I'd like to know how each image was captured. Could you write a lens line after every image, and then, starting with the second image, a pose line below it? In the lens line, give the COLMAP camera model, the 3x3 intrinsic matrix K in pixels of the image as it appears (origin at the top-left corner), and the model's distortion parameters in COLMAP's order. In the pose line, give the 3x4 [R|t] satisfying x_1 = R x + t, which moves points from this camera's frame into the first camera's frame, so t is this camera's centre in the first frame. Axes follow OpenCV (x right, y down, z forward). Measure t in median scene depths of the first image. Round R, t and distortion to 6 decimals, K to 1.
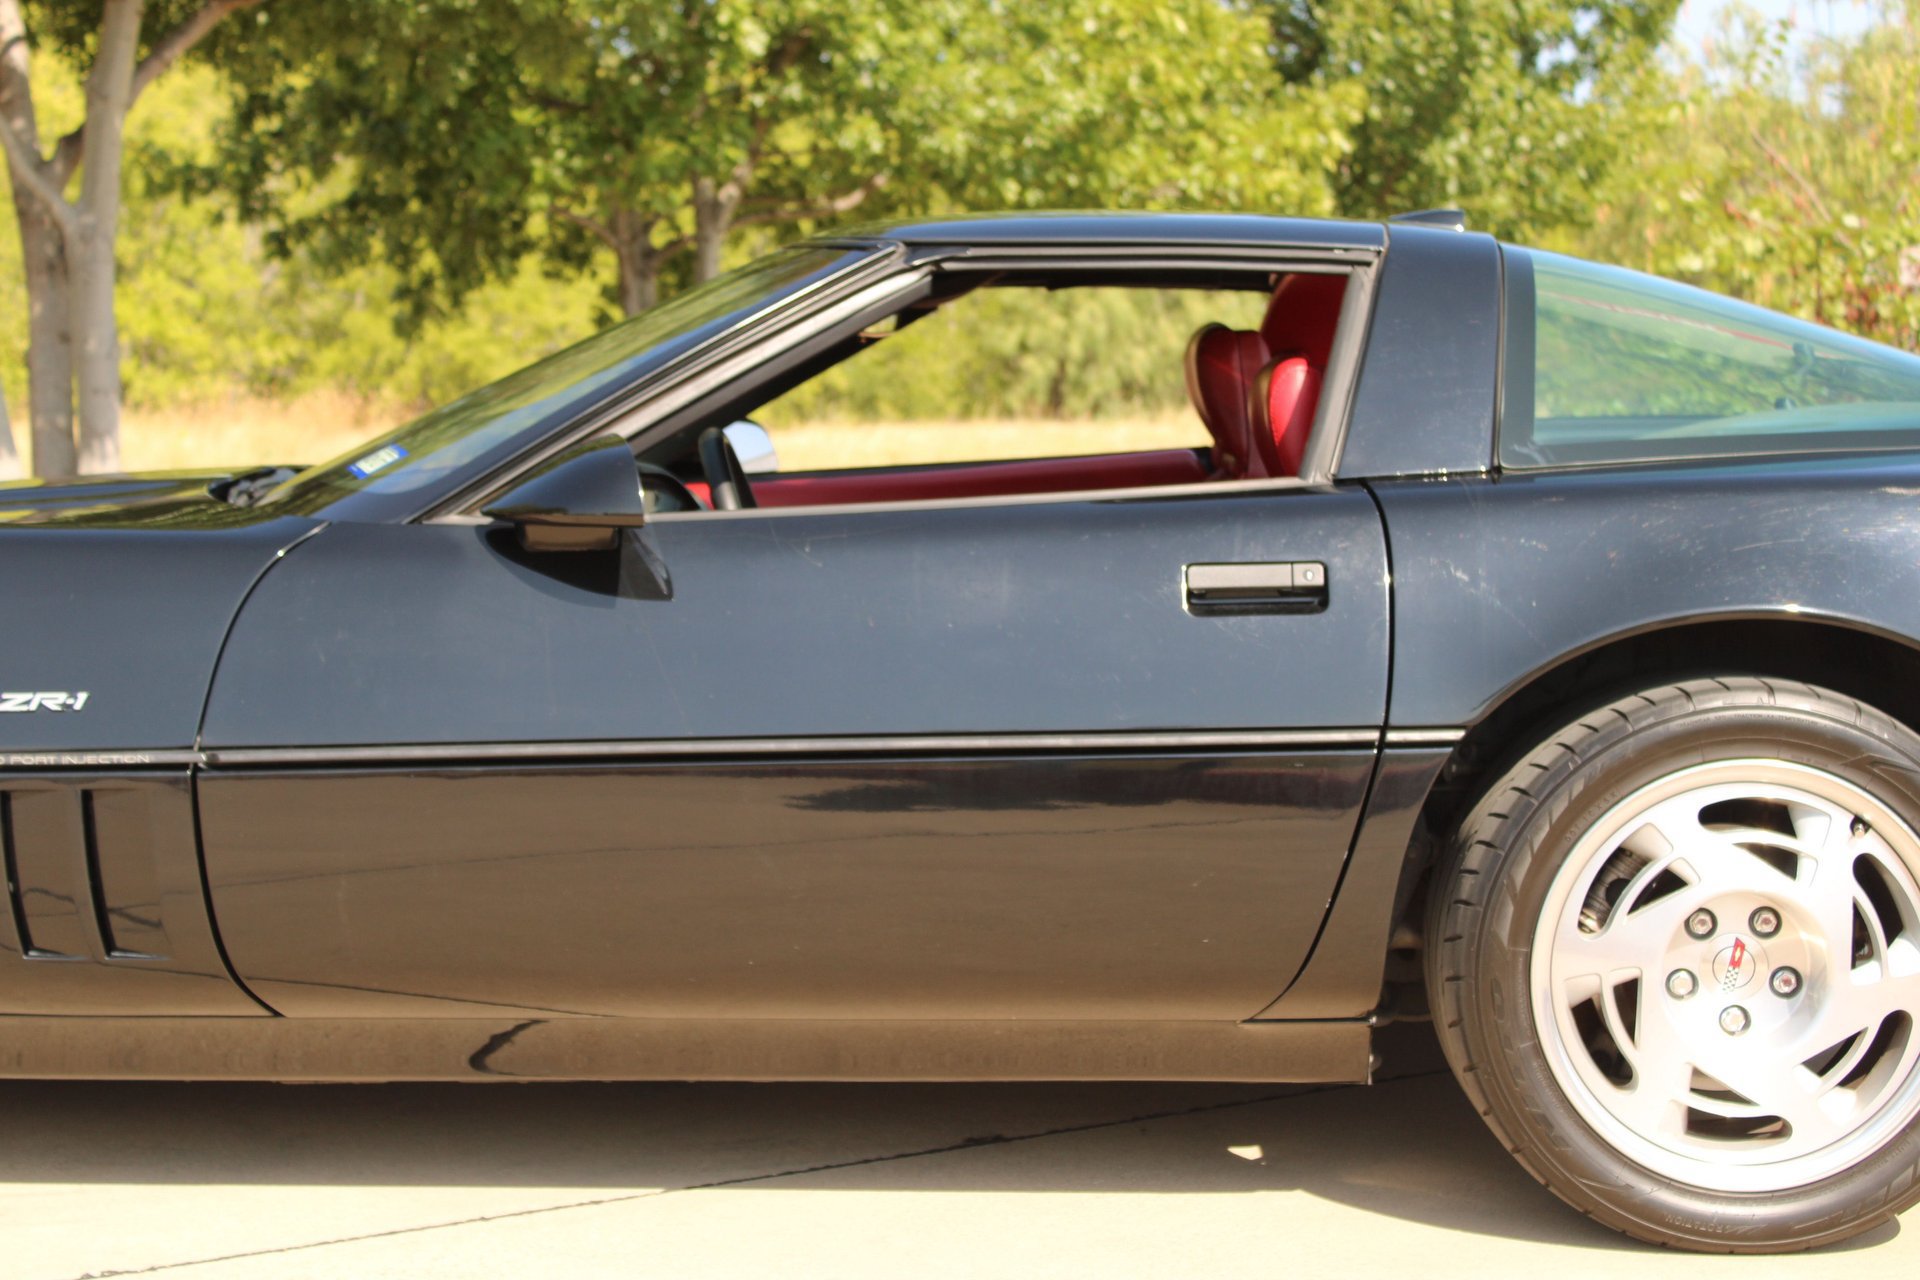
lens RADIAL K [[3394.2, 0, 960.0], [0, 3394.2, 640.0], [0, 0, 1]] dist [-0.011604, 0.300803]
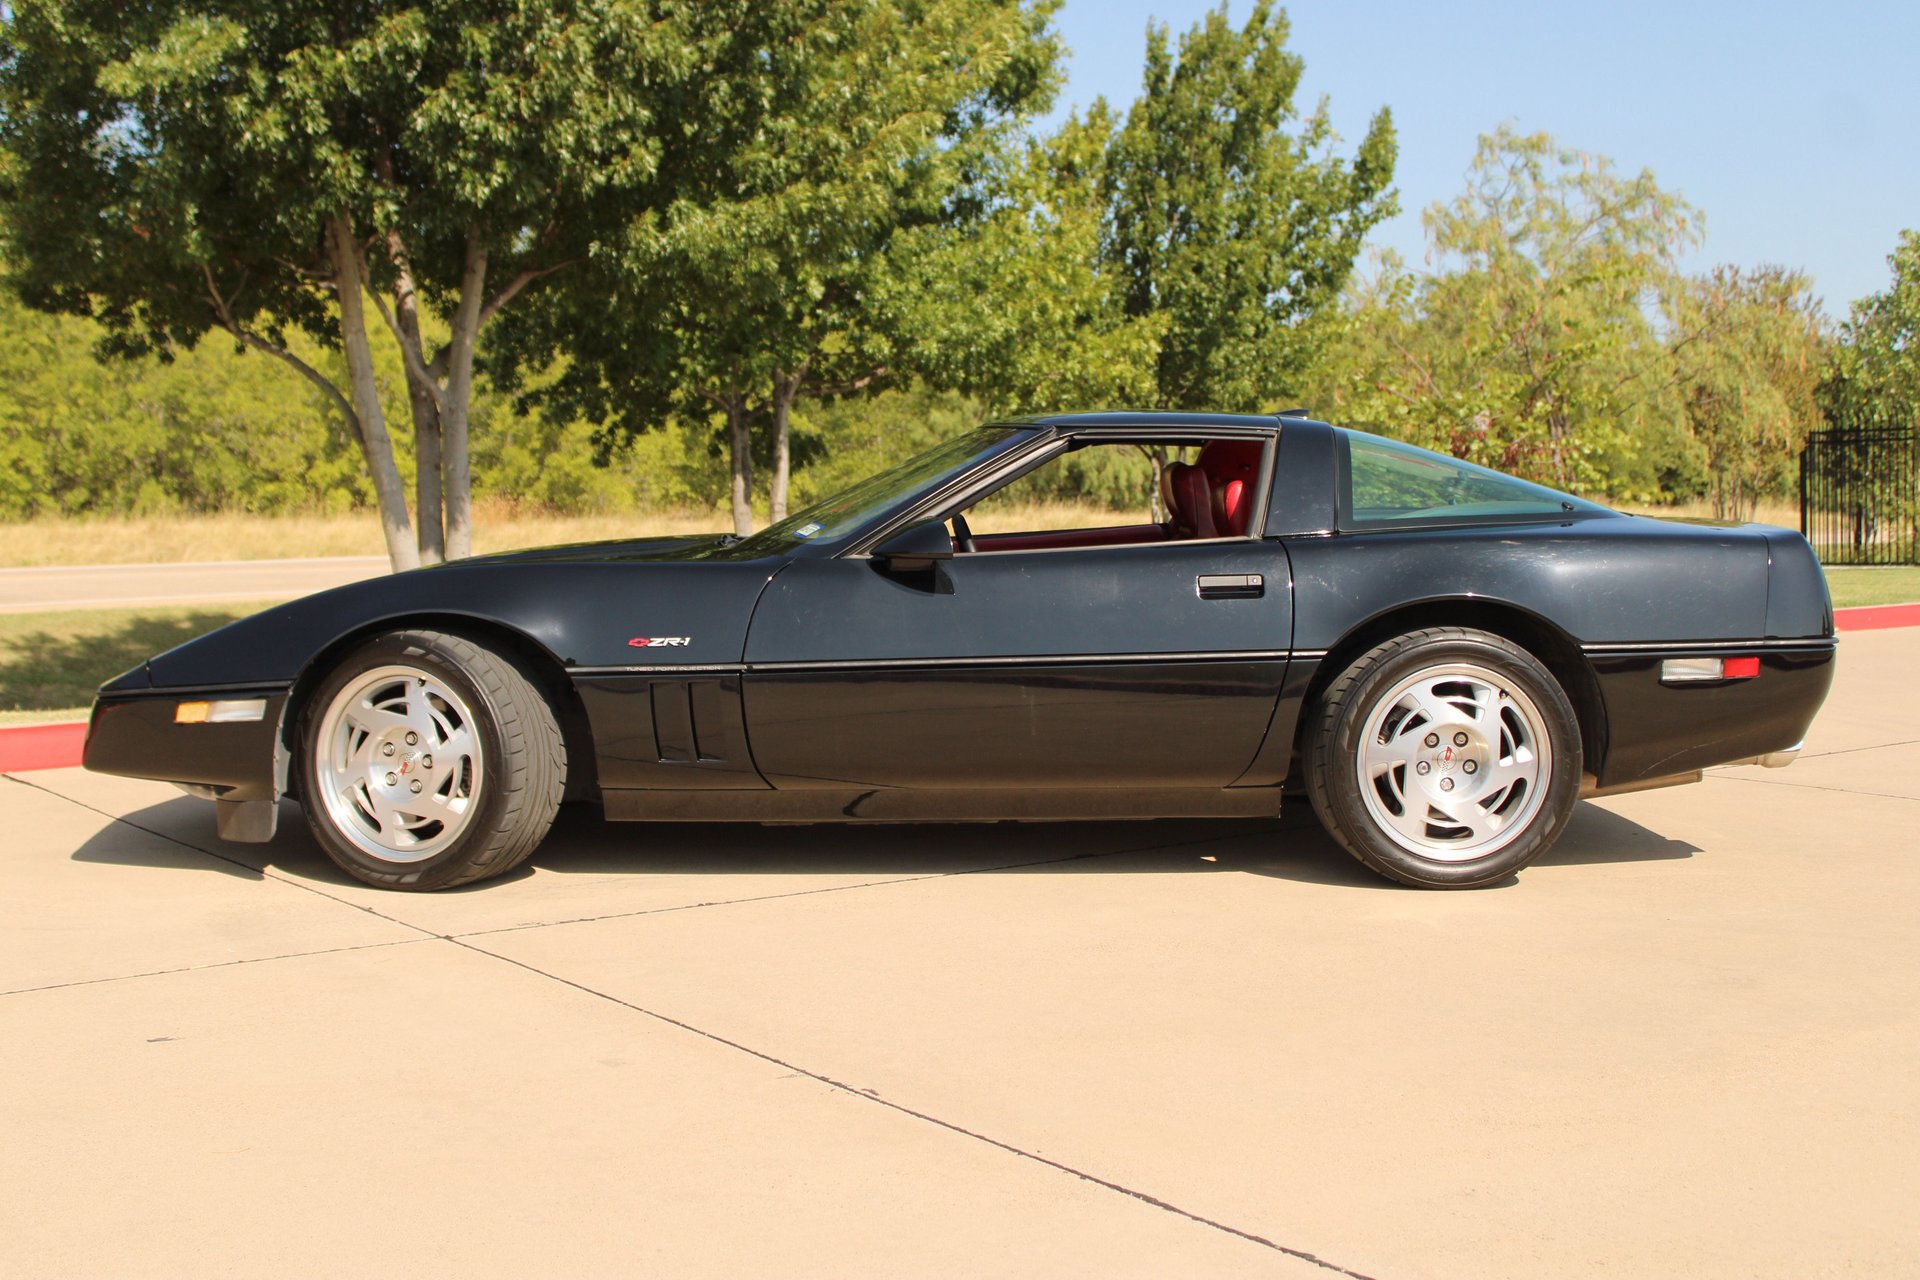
lens RADIAL K [[2184.8, 0, 960.0], [0, 2184.8, 640.0], [0, 0, 1]] dist [-0.102389, 0.123040]
pose [[0.999214, -0.005618, 0.039233, -0.111513], [0.005886, 0.999960, -0.006713, 0.021665], [-0.039194, 0.006938, 0.999208, -0.307118]]
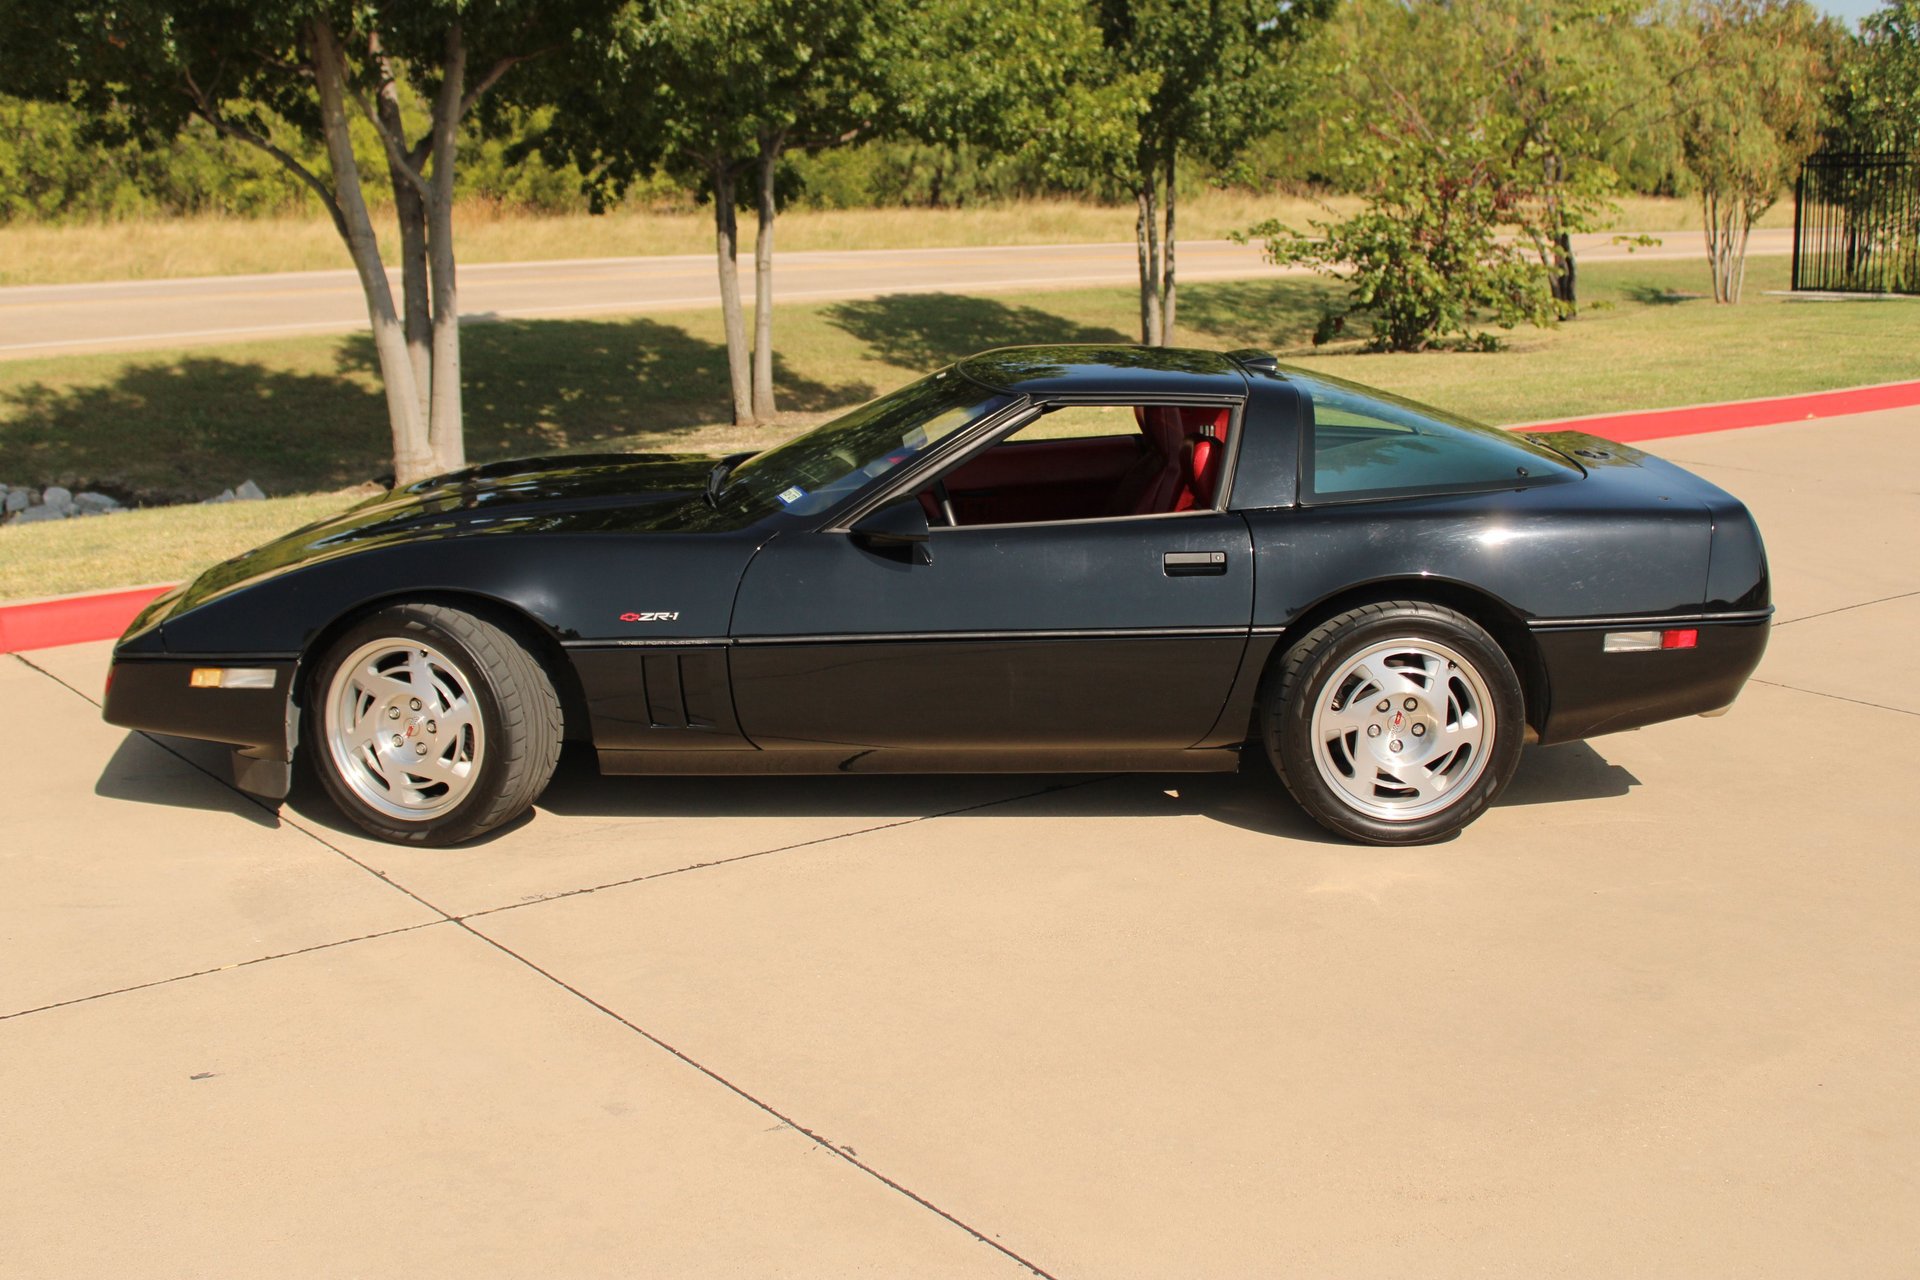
lens RADIAL K [[2184.8, 0, 960.0], [0, 2184.8, 640.0], [0, 0, 1]] dist [-0.102389, 0.123040]
pose [[0.999019, -0.006341, 0.043836, -0.106432], [0.000179, 0.990272, 0.139148, -0.133158], [-0.044292, -0.139004, 0.989301, -0.352895]]
